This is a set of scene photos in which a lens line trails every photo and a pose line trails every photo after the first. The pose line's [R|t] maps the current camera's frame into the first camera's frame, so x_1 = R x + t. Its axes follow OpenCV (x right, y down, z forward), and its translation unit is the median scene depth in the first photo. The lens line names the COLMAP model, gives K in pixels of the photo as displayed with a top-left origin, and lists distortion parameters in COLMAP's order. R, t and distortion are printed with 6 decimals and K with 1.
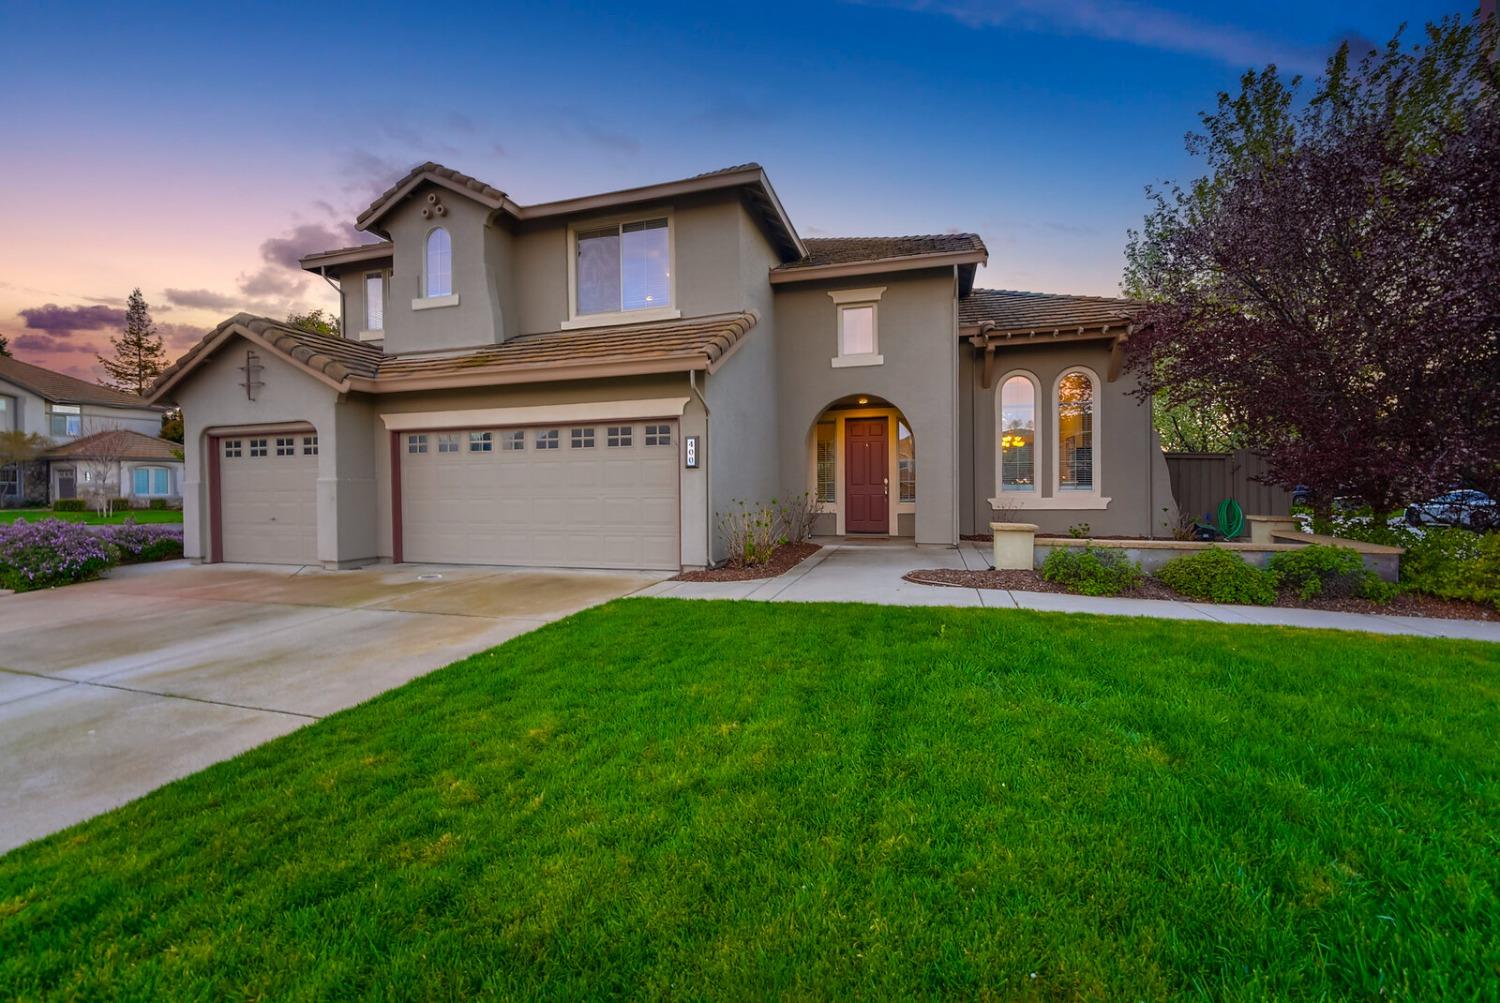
lens RADIAL K [[607.7, 0, 745.8], [0, 607.7, 492.8], [0, 0, 1]] dist [-0.008860, -0.000796]
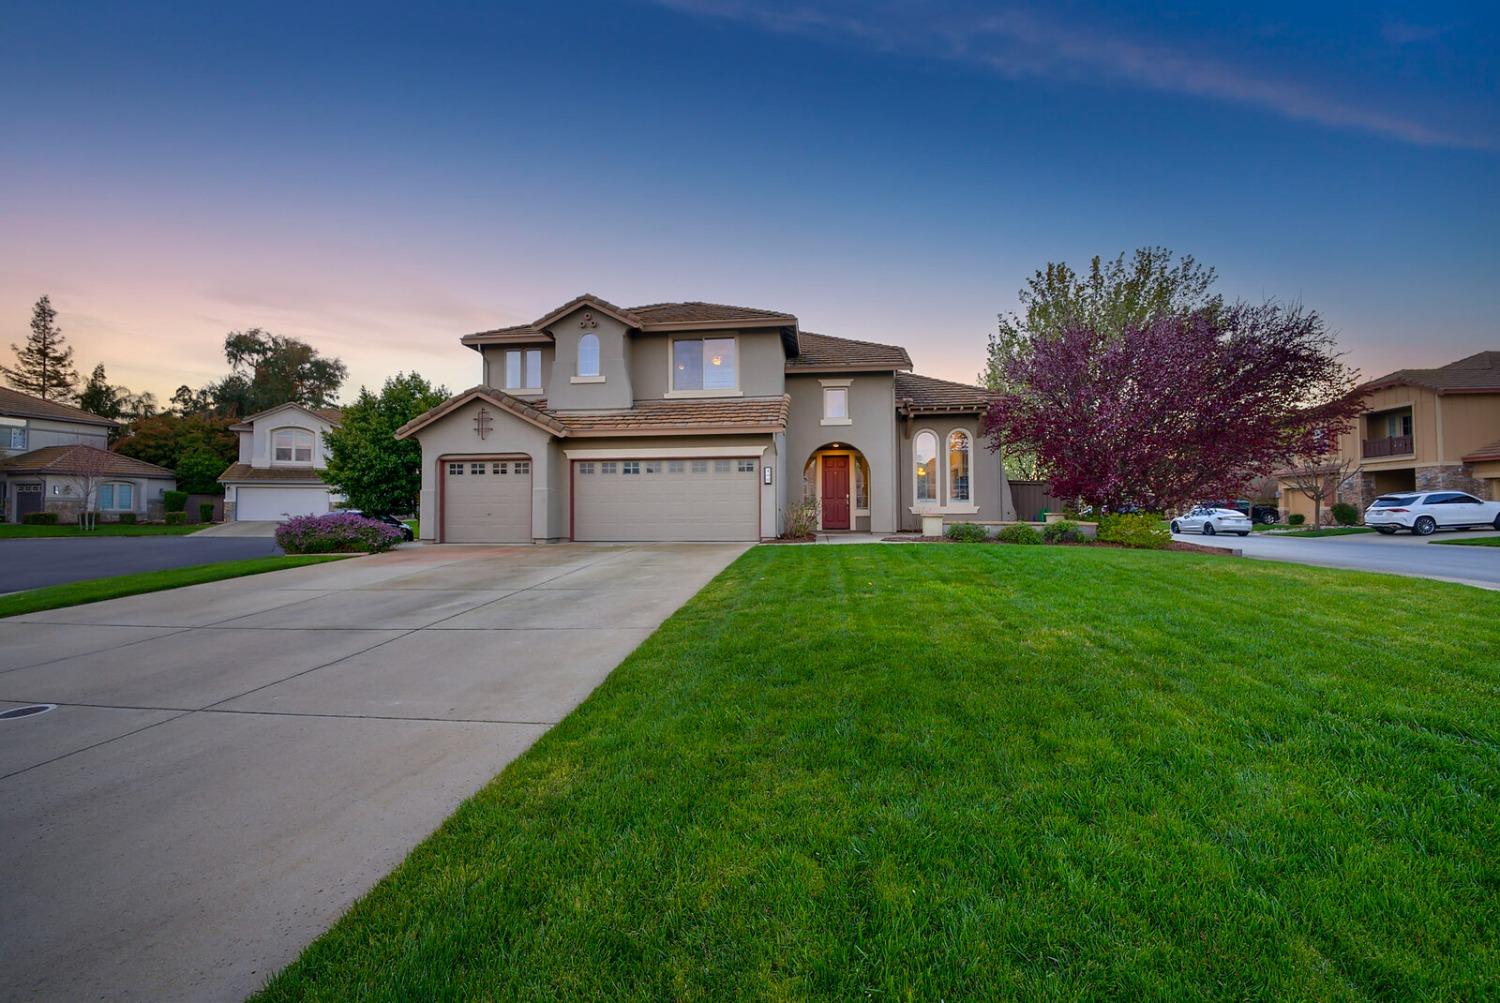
lens RADIAL K [[608.3, 0, 748.2], [0, 608.3, 494.1], [0, 0, 1]] dist [-0.001361, -0.000220]
pose [[0.985433, 0.010011, 0.169770, -0.364575], [-0.003363, 0.999218, -0.039404, 0.048813], [-0.170032, 0.038259, 0.984696, -0.639583]]
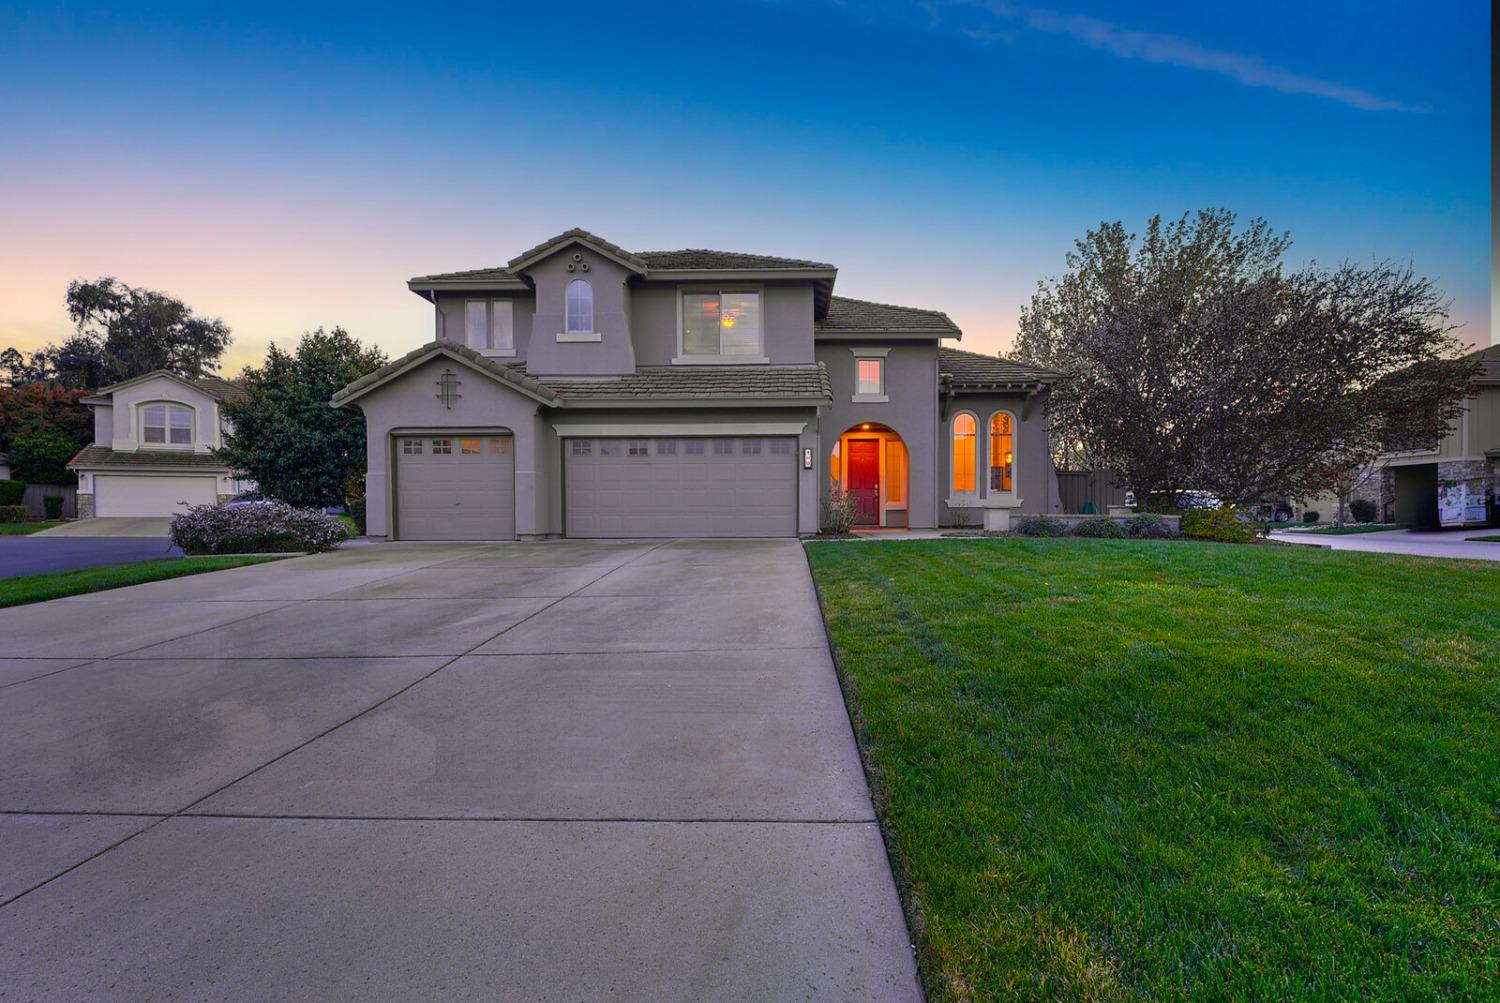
lens RADIAL K [[670.9, 0, 769.6], [0, 670.9, 524.3], [0, 0, 1]] dist [-0.005562, 0.000543]
pose [[0.963762, 0.001722, 0.266758, -0.500448], [-0.004338, 0.999948, 0.009218, 0.065879], [-0.266728, -0.010041, 0.963720, -0.480308]]
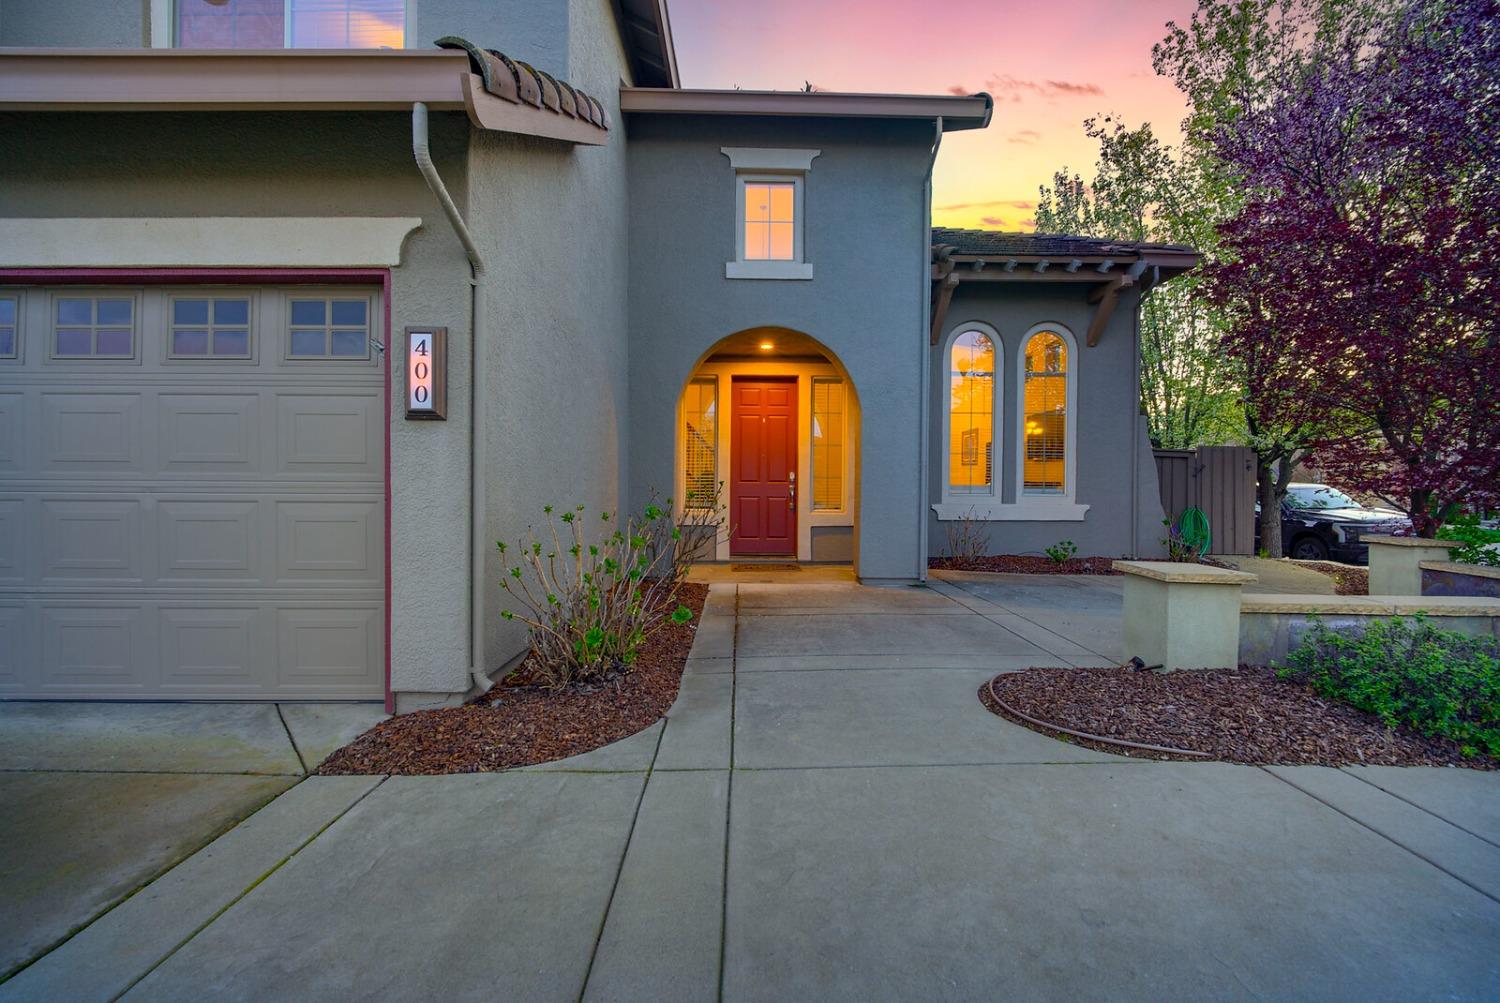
lens RADIAL K [[624.8, 0, 753.5], [0, 624.8, 491.2], [0, 0, 1]] dist [-0.007545, -0.000570]
pose [[0.953184, 0.014783, 0.302029, -0.012370], [-0.014314, 0.999890, -0.003768, -0.000108], [-0.302051, -0.000732, 0.953291, 0.470460]]
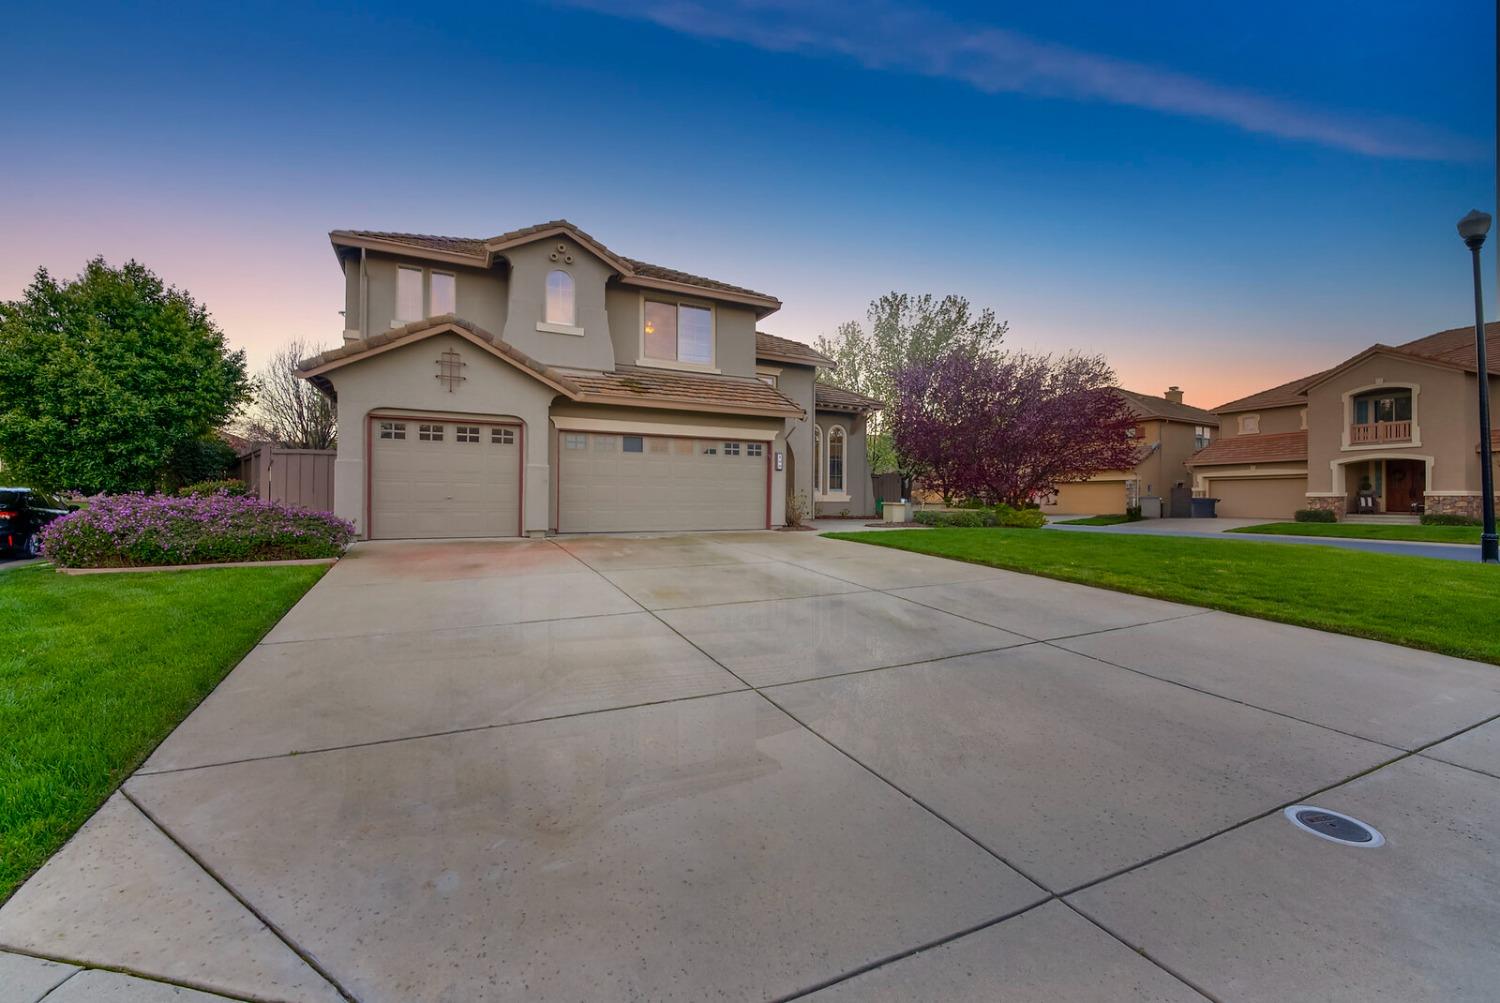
lens RADIAL K [[607.7, 0, 745.8], [0, 607.7, 492.8], [0, 0, 1]] dist [-0.008860, -0.000796]
pose [[0.727572, 0.022458, 0.685664, -1.089874], [-0.010322, 0.999709, -0.021791, 0.050619], [-0.685954, 0.008777, 0.727592, -0.182002]]
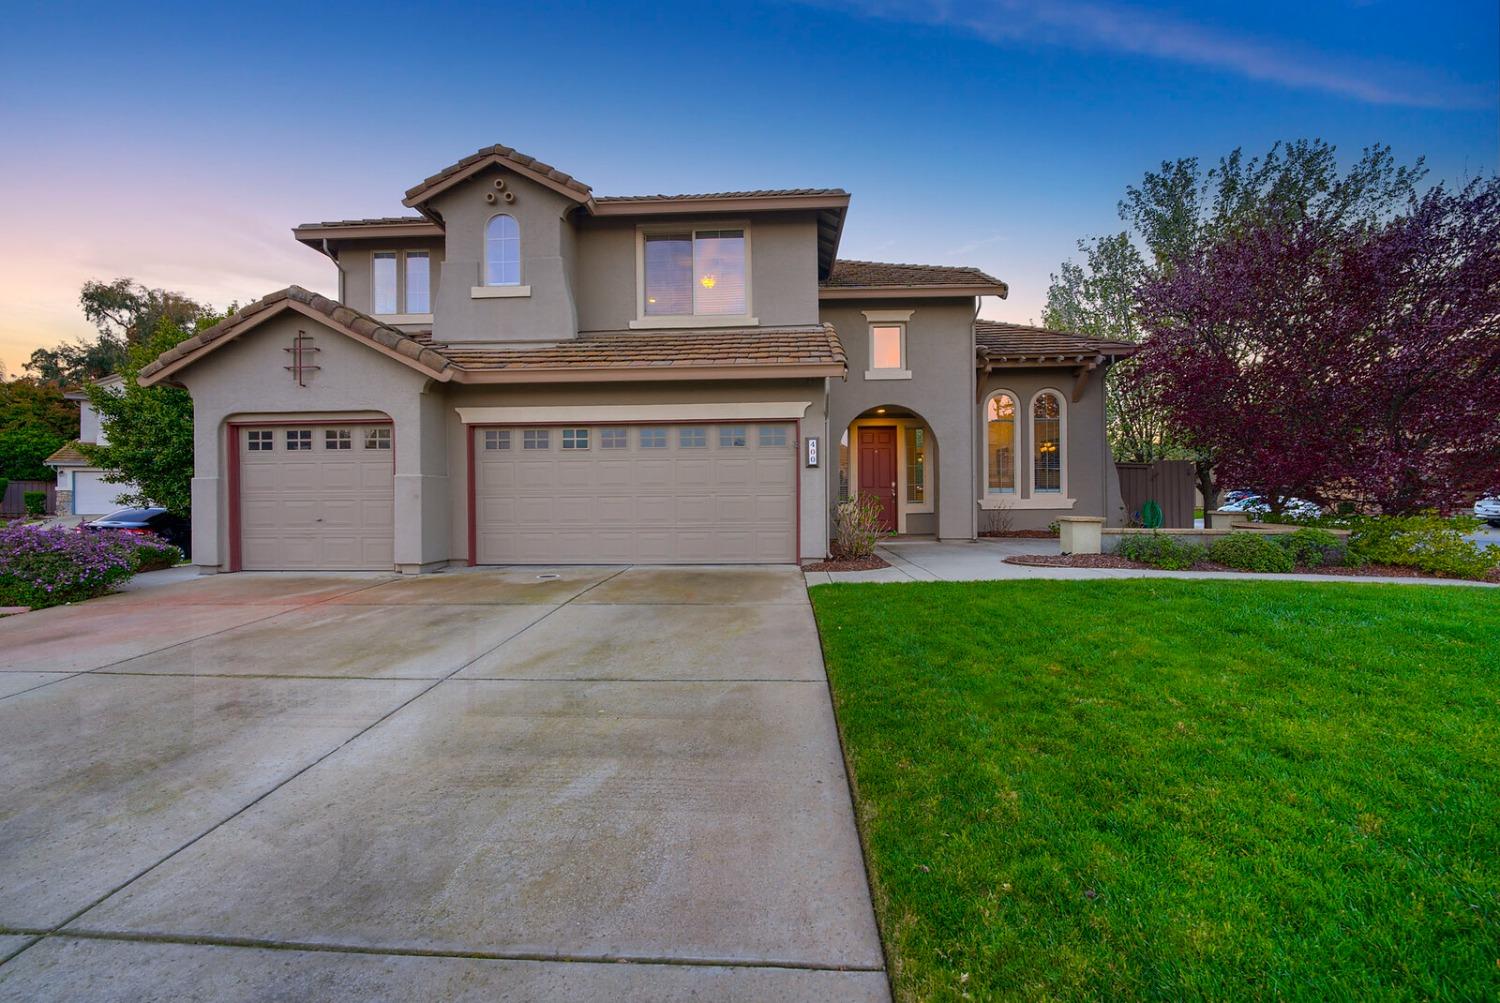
lens RADIAL K [[609.5, 0, 749.4], [0, 609.5, 494.7], [0, 0, 1]] dist [-0.010058, 0.000018]
pose [[0.971764, 0.002559, 0.235939, -0.356756], [0.000138, 0.999935, -0.011417, 0.015558], [-0.235953, 0.011128, 0.971701, -0.017163]]
